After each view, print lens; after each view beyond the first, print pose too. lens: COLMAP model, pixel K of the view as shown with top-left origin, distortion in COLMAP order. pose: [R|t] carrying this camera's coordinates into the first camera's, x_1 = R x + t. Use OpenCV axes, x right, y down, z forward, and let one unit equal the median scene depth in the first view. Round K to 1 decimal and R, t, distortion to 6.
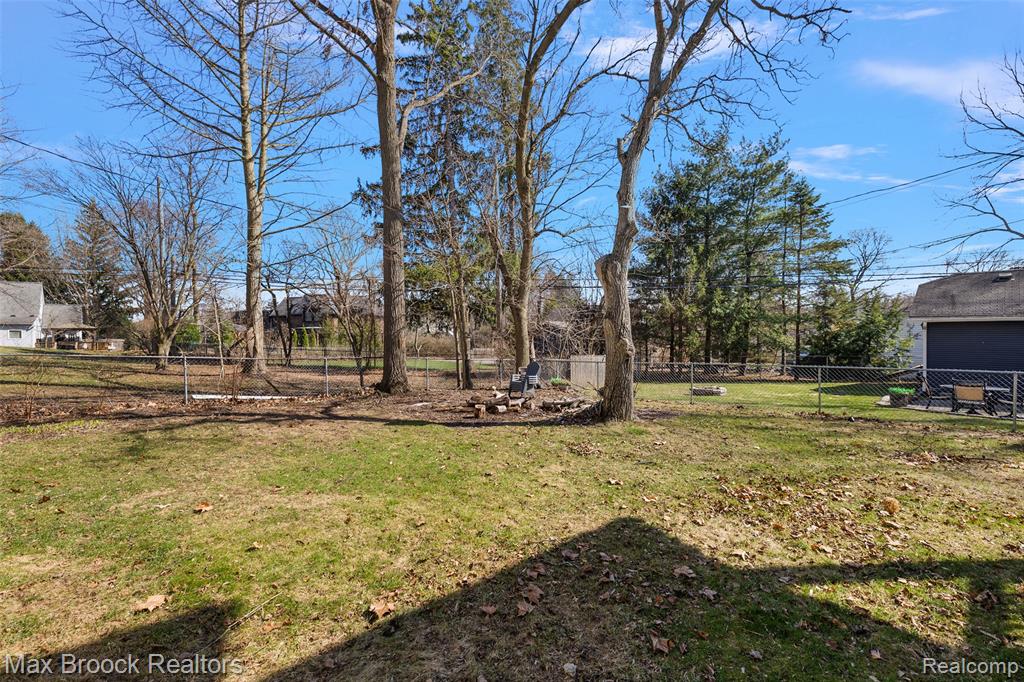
lens RADIAL K [[433.8, 0, 512.0], [0, 433.8, 341.0], [0, 0, 1]] dist [-0.001100, -0.000037]
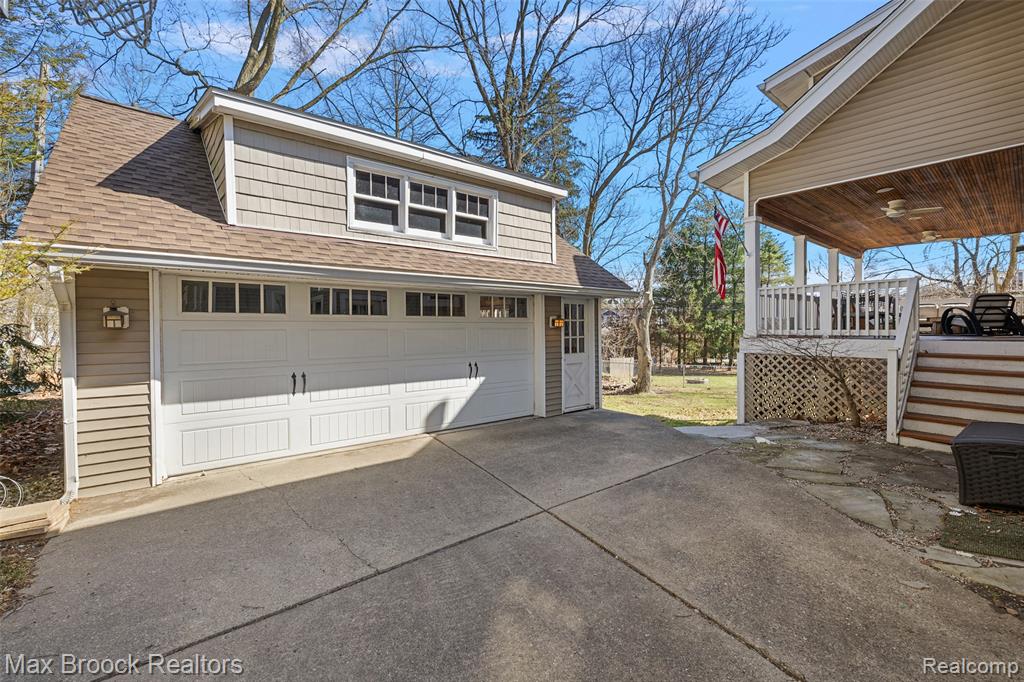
lens RADIAL K [[445.5, 0, 512.3], [0, 445.5, 331.3], [0, 0, 1]] dist [0.000316, 0.000407]
pose [[0.999635, 0.001640, -0.026959, -0.168595], [-0.001698, 0.999996, -0.002126, -0.056342], [0.026955, 0.002171, 0.999634, -0.589613]]
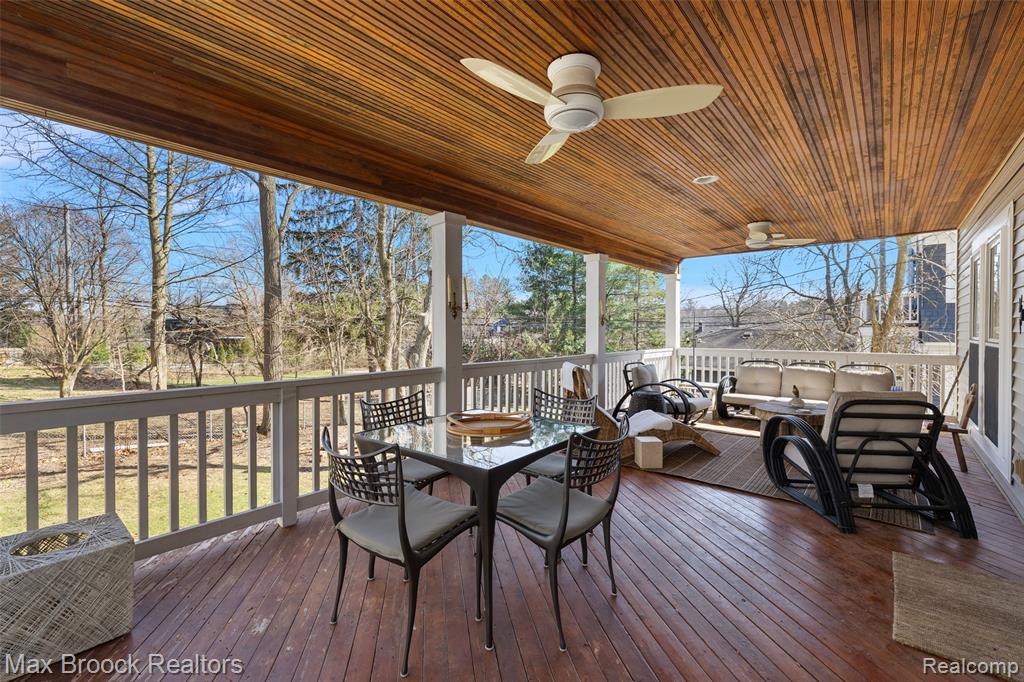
lens RADIAL K [[432.1, 0, 513.0], [0, 432.1, 330.6], [0, 0, 1]] dist [0.000603, 0.000048]
pose [[0.992865, 0.006938, 0.119042, 0.190038], [-0.006029, 0.999950, -0.007994, -0.121306], [-0.119092, 0.007219, 0.992857, -0.228959]]
